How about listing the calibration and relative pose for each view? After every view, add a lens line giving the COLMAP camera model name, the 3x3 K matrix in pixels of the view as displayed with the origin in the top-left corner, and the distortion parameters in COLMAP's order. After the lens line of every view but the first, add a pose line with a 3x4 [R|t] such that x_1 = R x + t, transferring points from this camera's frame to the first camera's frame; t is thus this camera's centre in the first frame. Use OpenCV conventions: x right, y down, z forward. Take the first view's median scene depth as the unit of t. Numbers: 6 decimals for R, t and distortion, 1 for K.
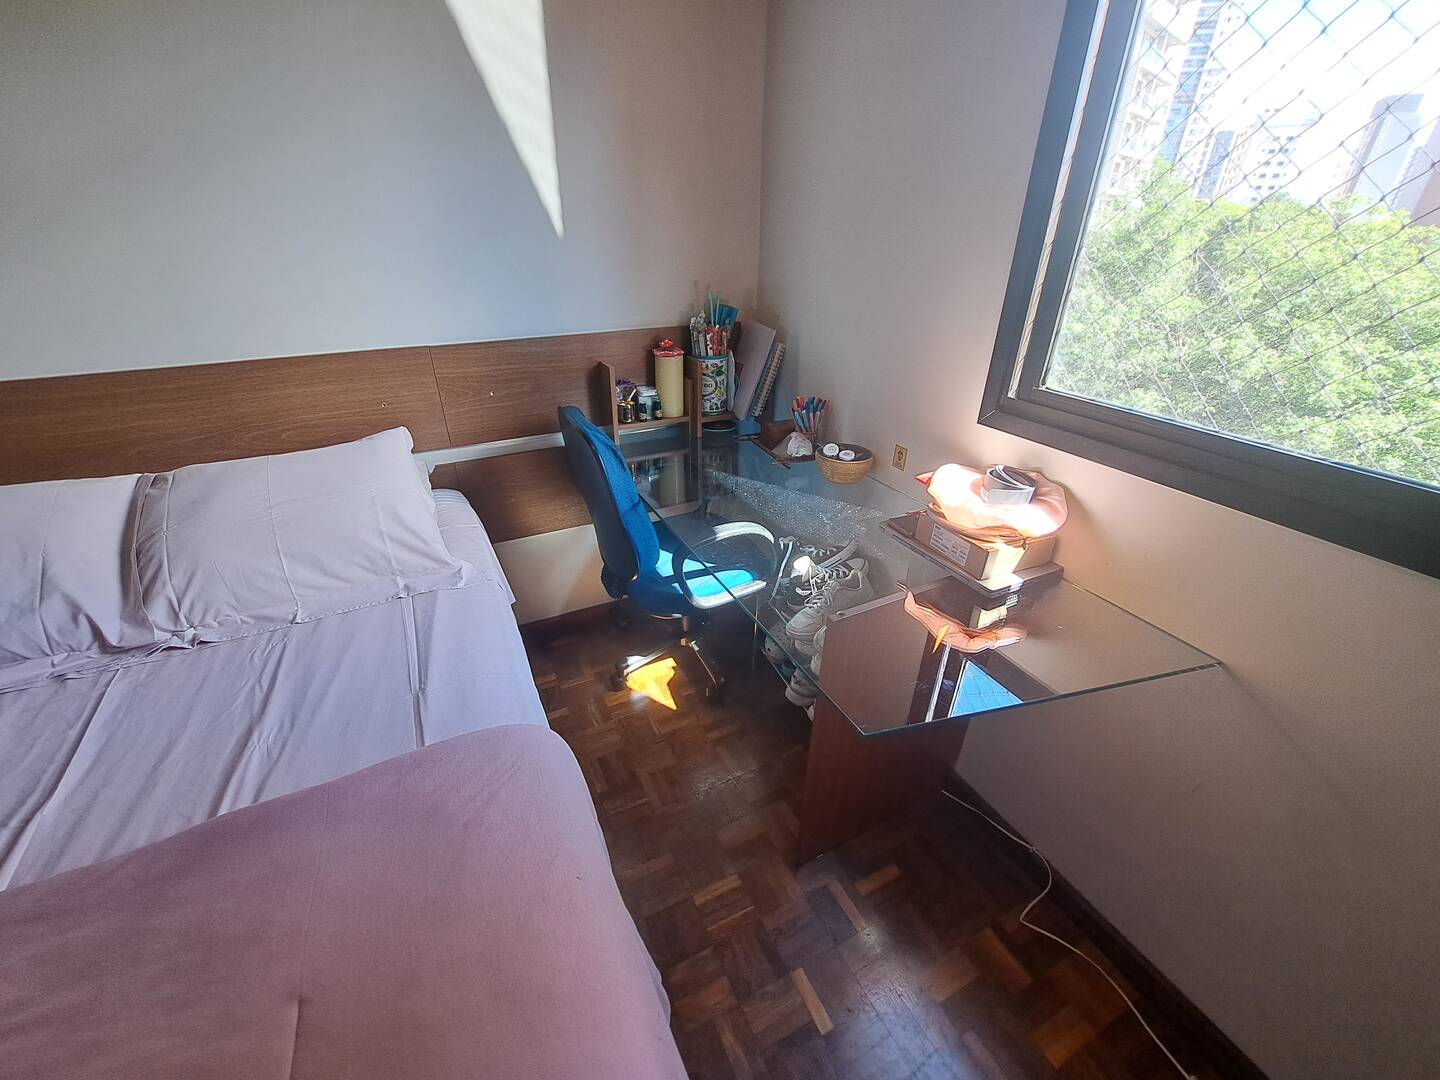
lens RADIAL K [[571.5, 0, 706.5], [0, 571.5, 536.3], [0, 0, 1]] dist [-0.022482, 0.001858]
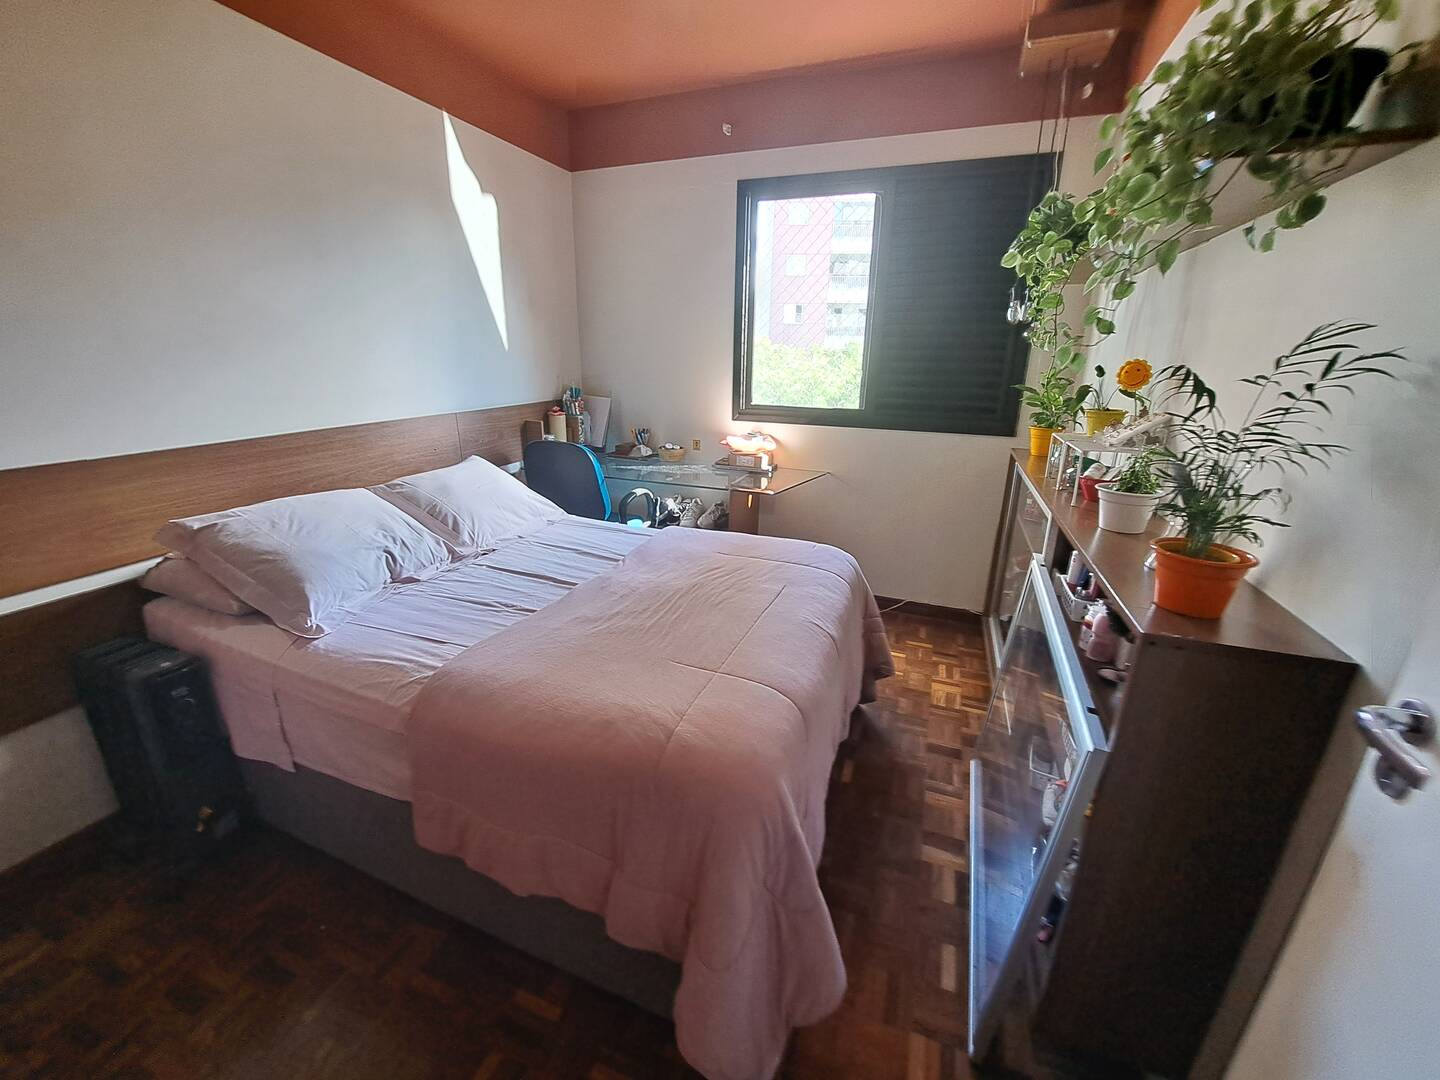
lens RADIAL K [[571.5, 0, 723.1], [0, 571.5, 542.1], [0, 0, 1]] dist [-0.022482, 0.001858]
pose [[0.707891, -0.206177, 0.675560, -1.220212], [0.315209, 0.948139, -0.040929, 0.359084], [-0.632086, 0.241916, 0.736168, -0.653004]]
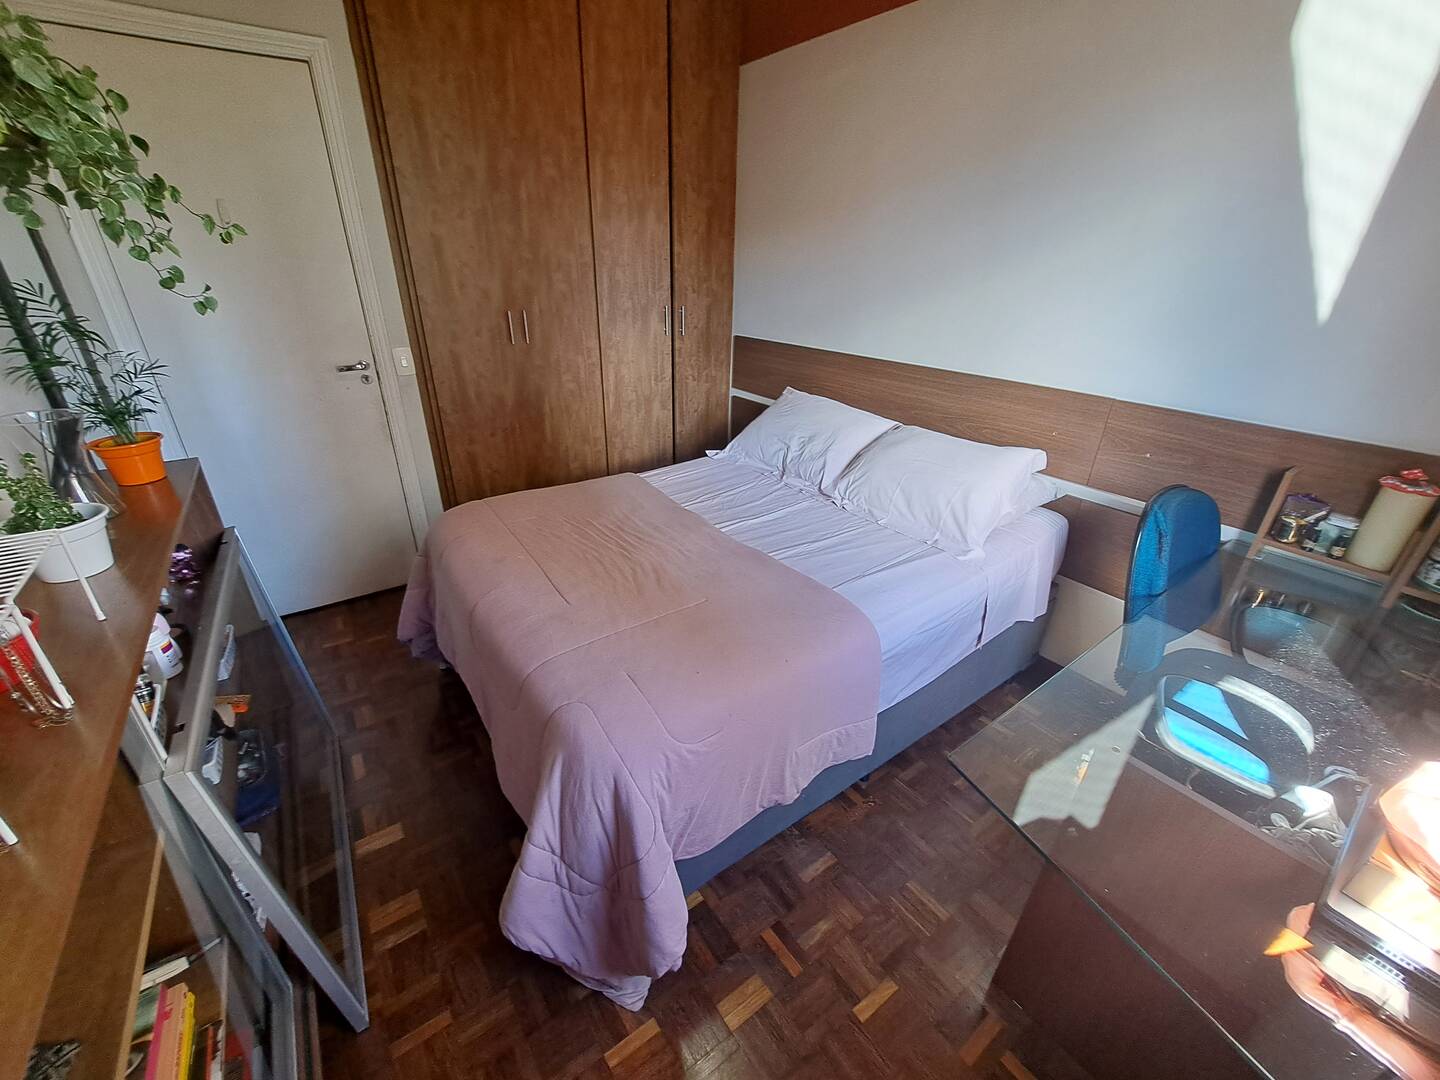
lens RADIAL K [[571.5, 0, 712.6], [0, 571.5, 536.3], [0, 0, 1]] dist [-0.022482, 0.001858]
pose [[0.165129, 0.429548, -0.887818, 0.557084], [-0.474785, 0.823629, 0.310185, -0.083295], [0.864472, 0.370303, 0.339948, 0.014705]]
